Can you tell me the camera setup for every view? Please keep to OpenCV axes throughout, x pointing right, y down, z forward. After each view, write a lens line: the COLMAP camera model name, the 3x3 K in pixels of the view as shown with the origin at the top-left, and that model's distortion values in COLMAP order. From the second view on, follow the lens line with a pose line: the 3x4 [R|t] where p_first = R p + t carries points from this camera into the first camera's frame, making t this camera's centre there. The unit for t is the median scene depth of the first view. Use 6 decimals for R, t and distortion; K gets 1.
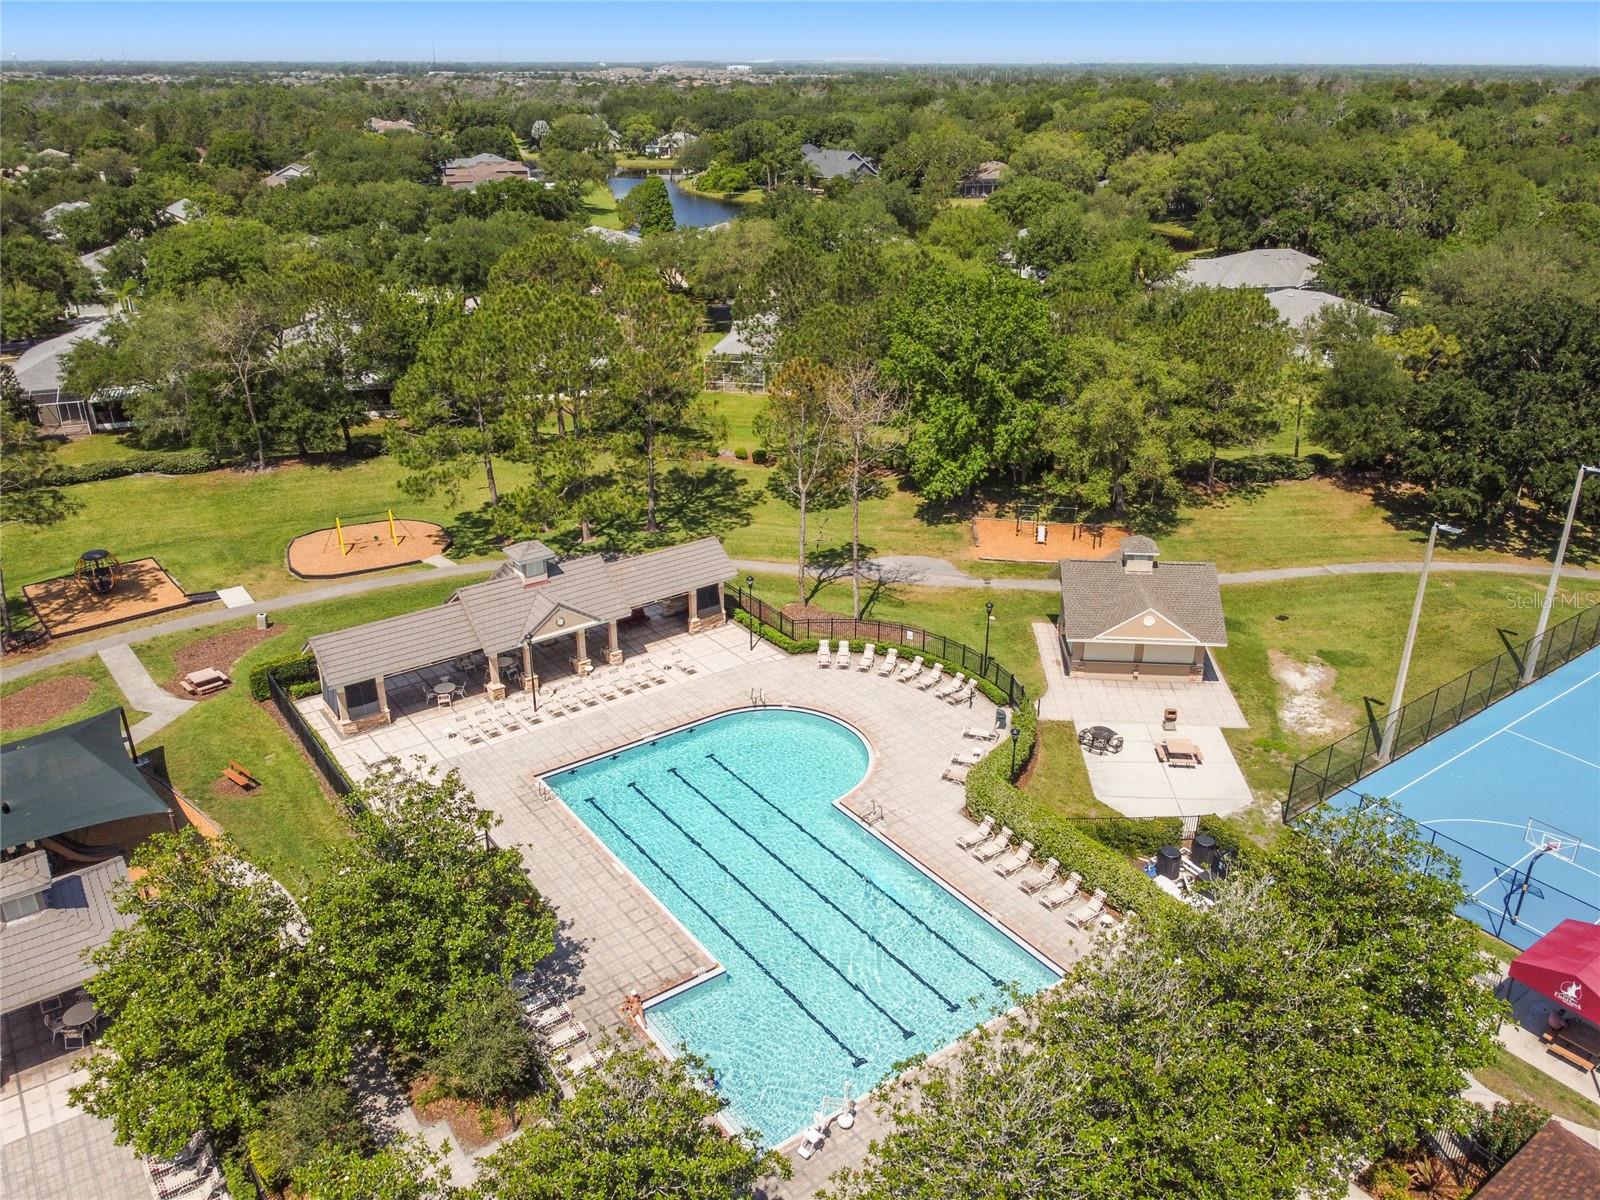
lens RADIAL K [[1242.1, 0, 804.2], [0, 1242.1, 598.8], [0, 0, 1]] dist [-0.009849, -0.006671]
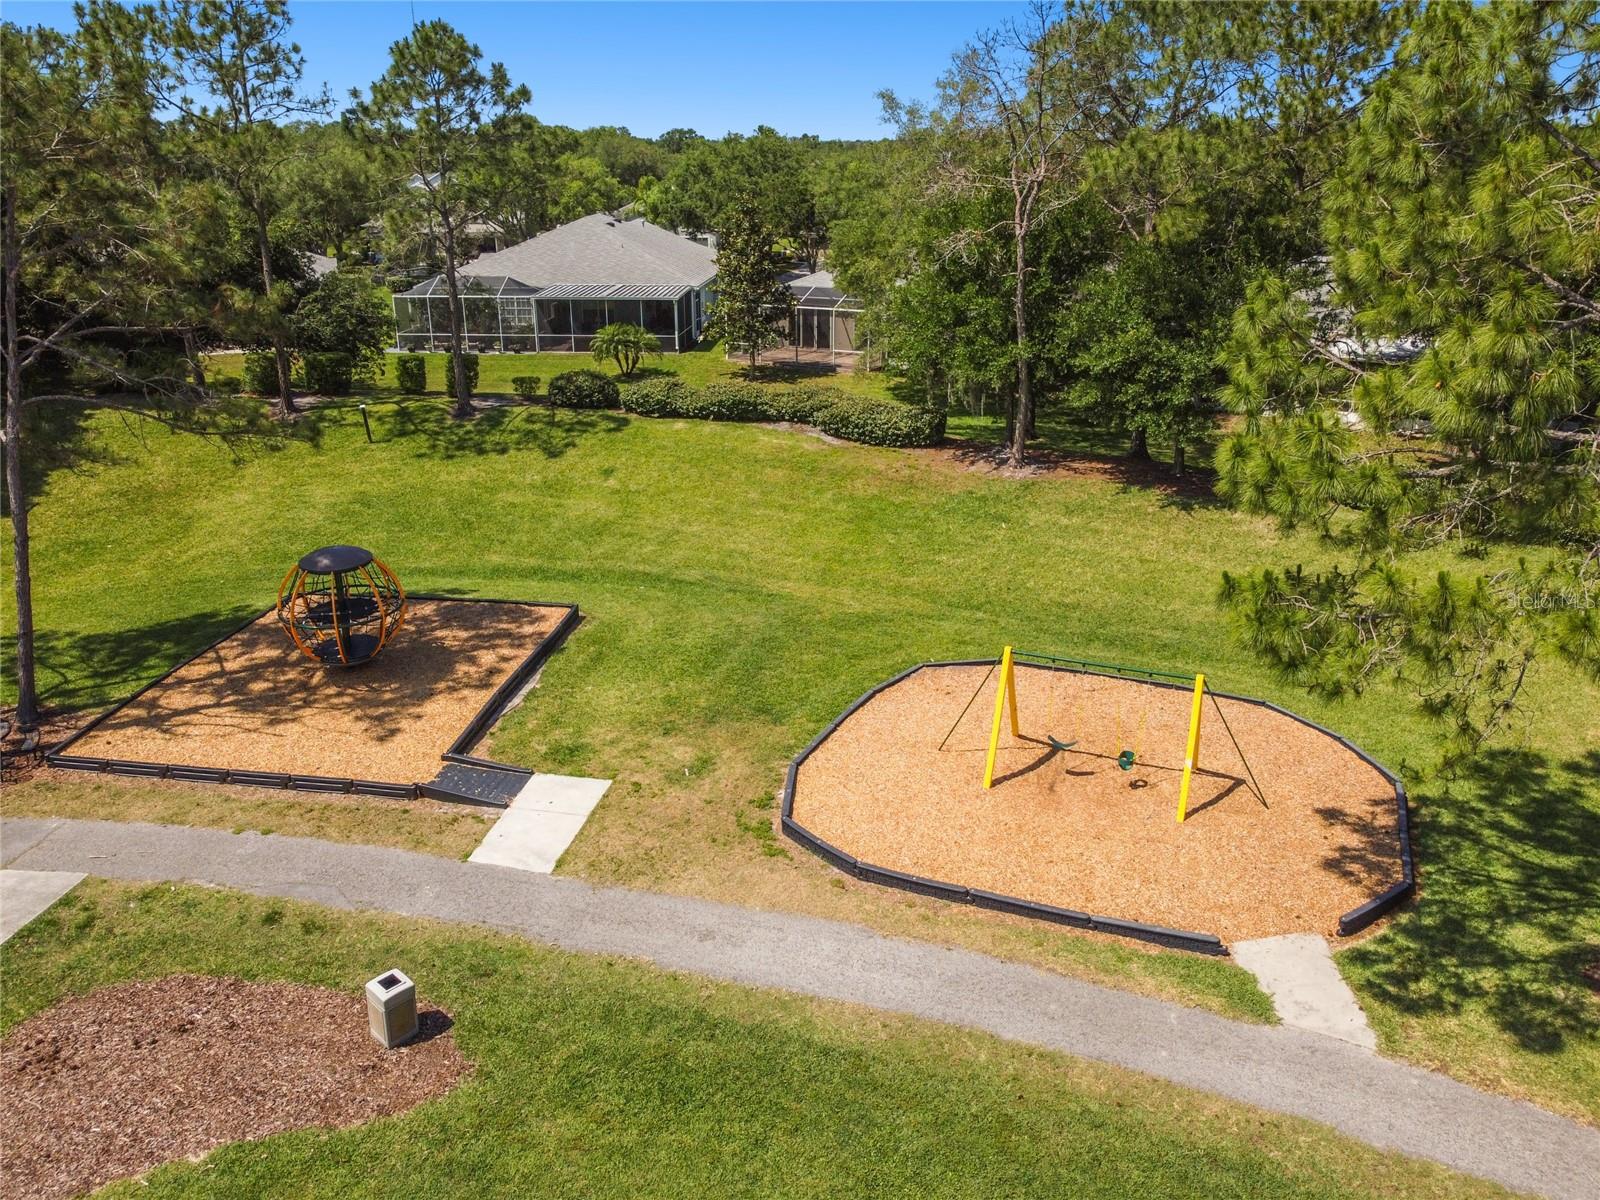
lens RADIAL K [[1242.1, 0, 804.9], [0, 1242.1, 605.0], [0, 0, 1]] dist [-0.009849, -0.006671]
pose [[0.668452, 0.261495, -0.696270, -0.213956], [-0.300350, 0.951334, 0.068938, -0.078098], [0.680412, 0.163043, 0.714462, 0.756435]]
